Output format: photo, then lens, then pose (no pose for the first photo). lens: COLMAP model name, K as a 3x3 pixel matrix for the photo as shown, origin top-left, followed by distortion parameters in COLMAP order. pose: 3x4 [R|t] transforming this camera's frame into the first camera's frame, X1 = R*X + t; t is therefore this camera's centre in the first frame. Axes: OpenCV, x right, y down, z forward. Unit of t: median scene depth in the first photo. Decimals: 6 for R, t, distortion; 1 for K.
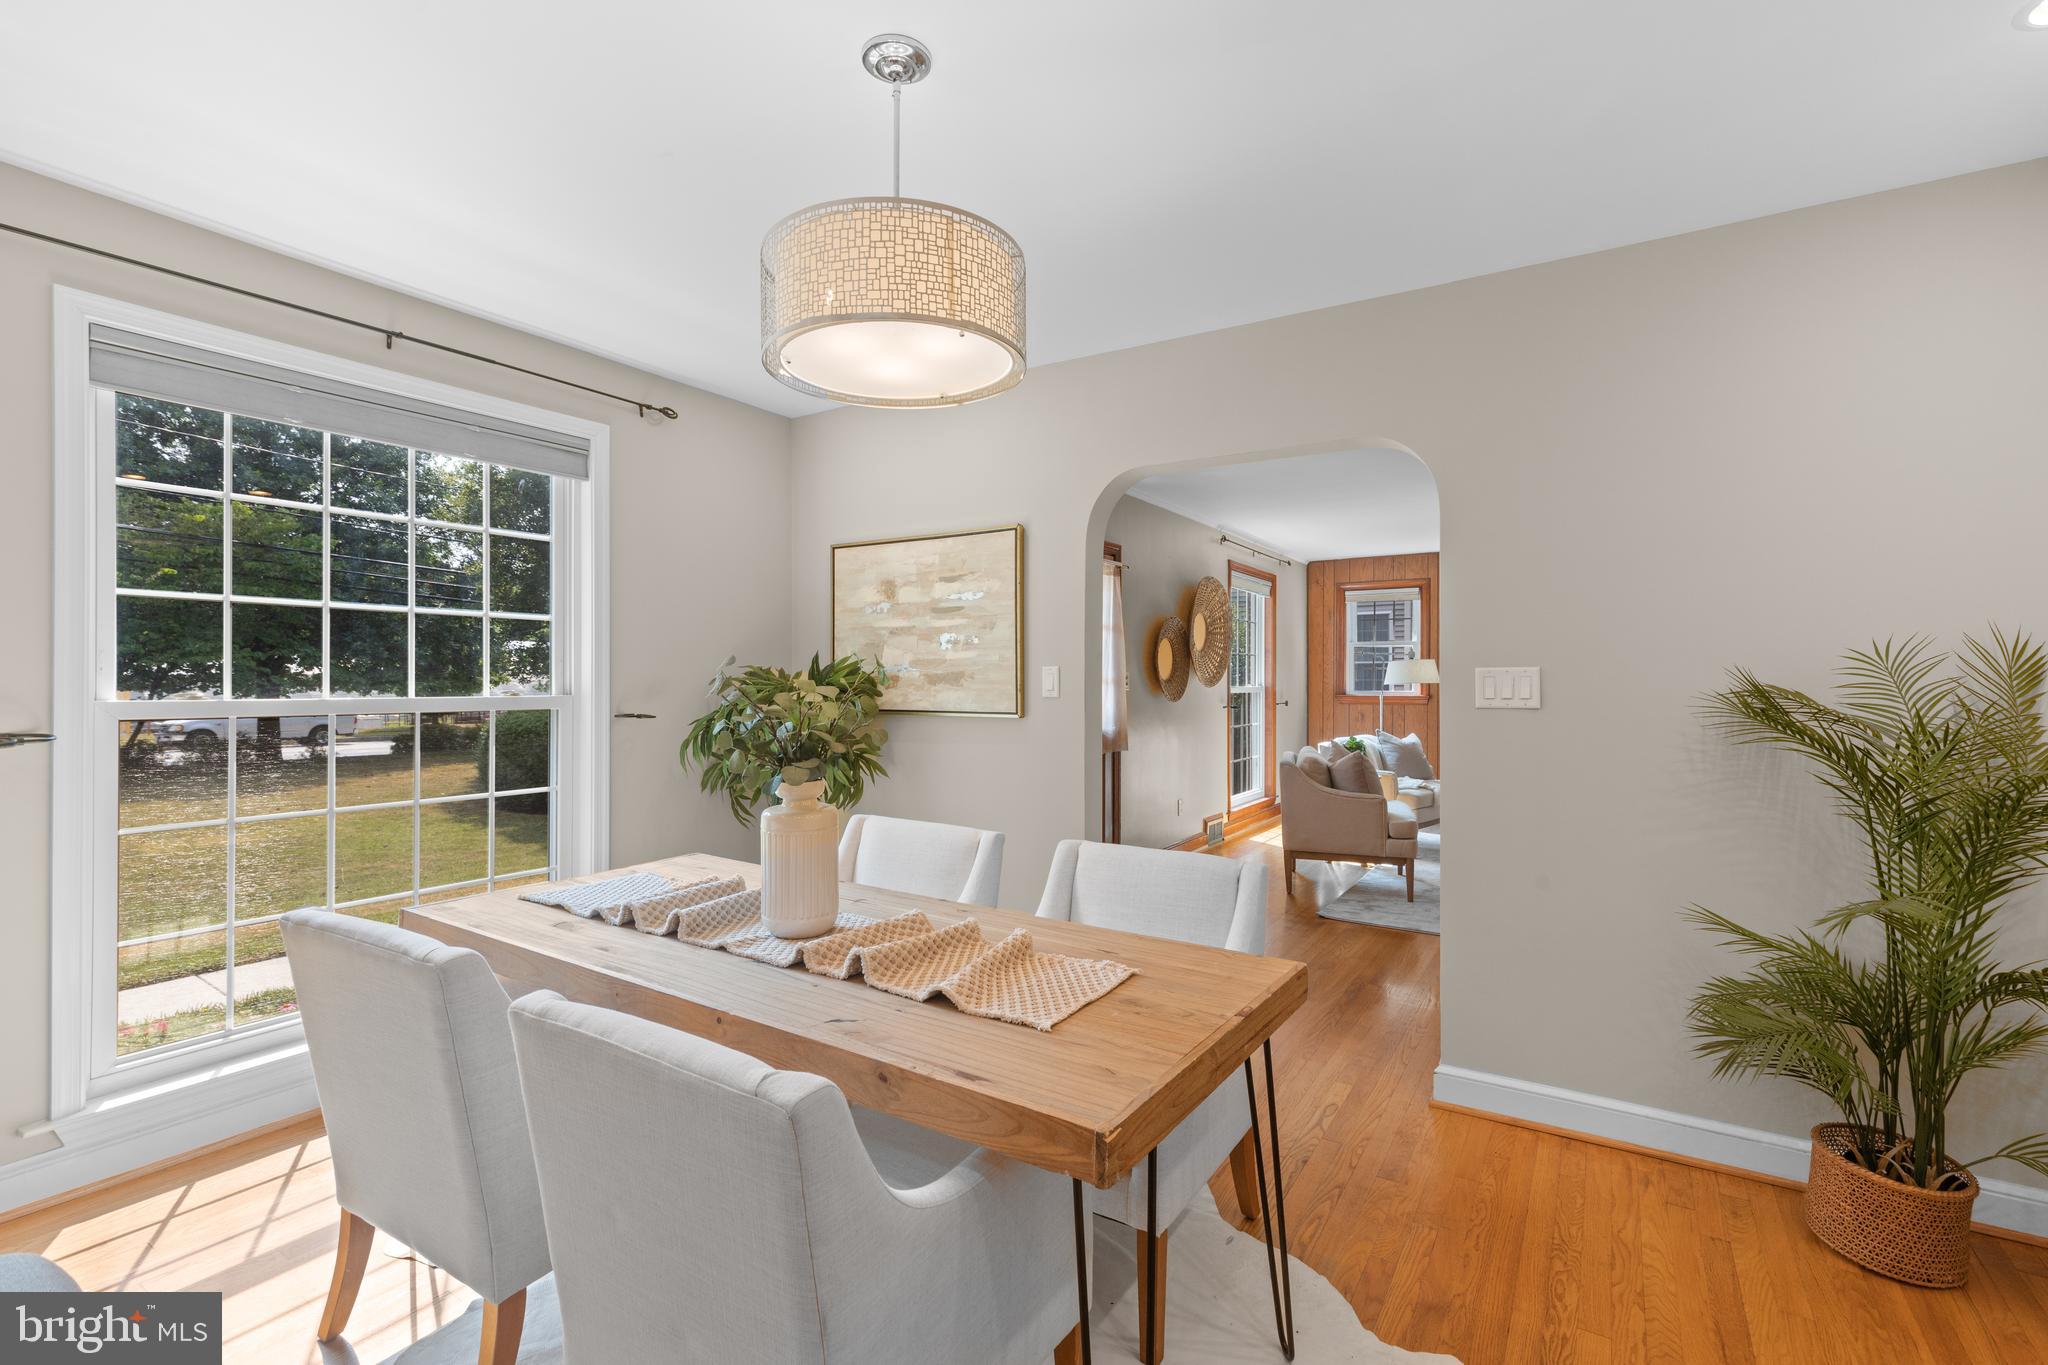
lens RADIAL K [[918.8, 0, 1031.5], [0, 918.8, 677.1], [0, 0, 1]] dist [0.007412, -0.001249]
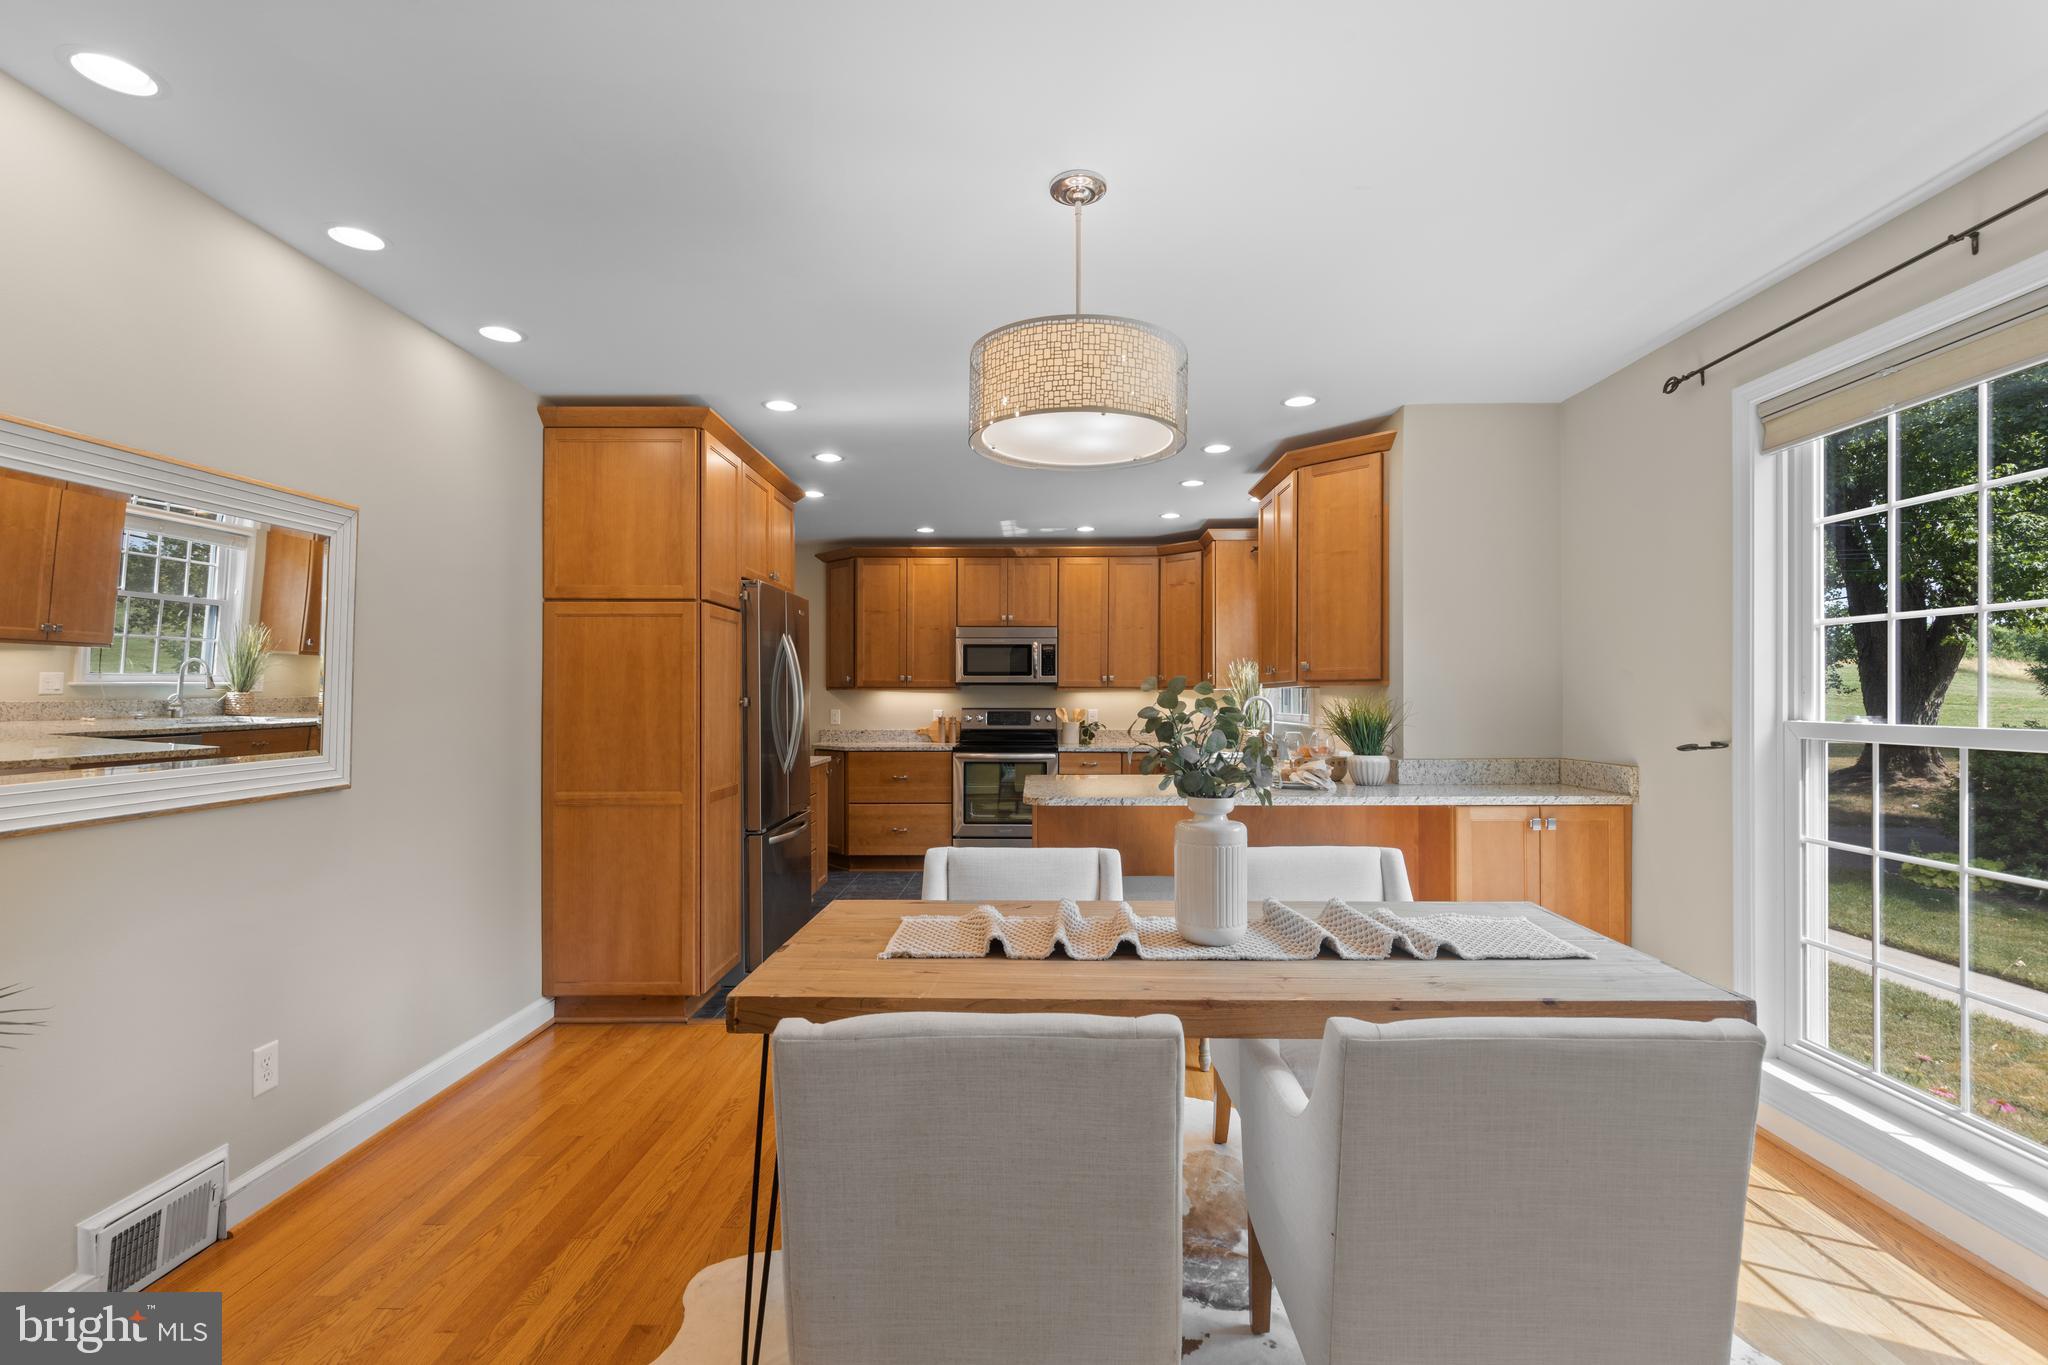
lens RADIAL K [[918.8, 0, 1022.1], [0, 918.8, 694.6], [0, 0, 1]] dist [0.007412, -0.001249]
pose [[-0.860420, -0.003318, -0.509574, 0.235588], [-0.000835, 0.999987, -0.005102, -0.000041], [0.509585, -0.003964, -0.860411, 0.882608]]
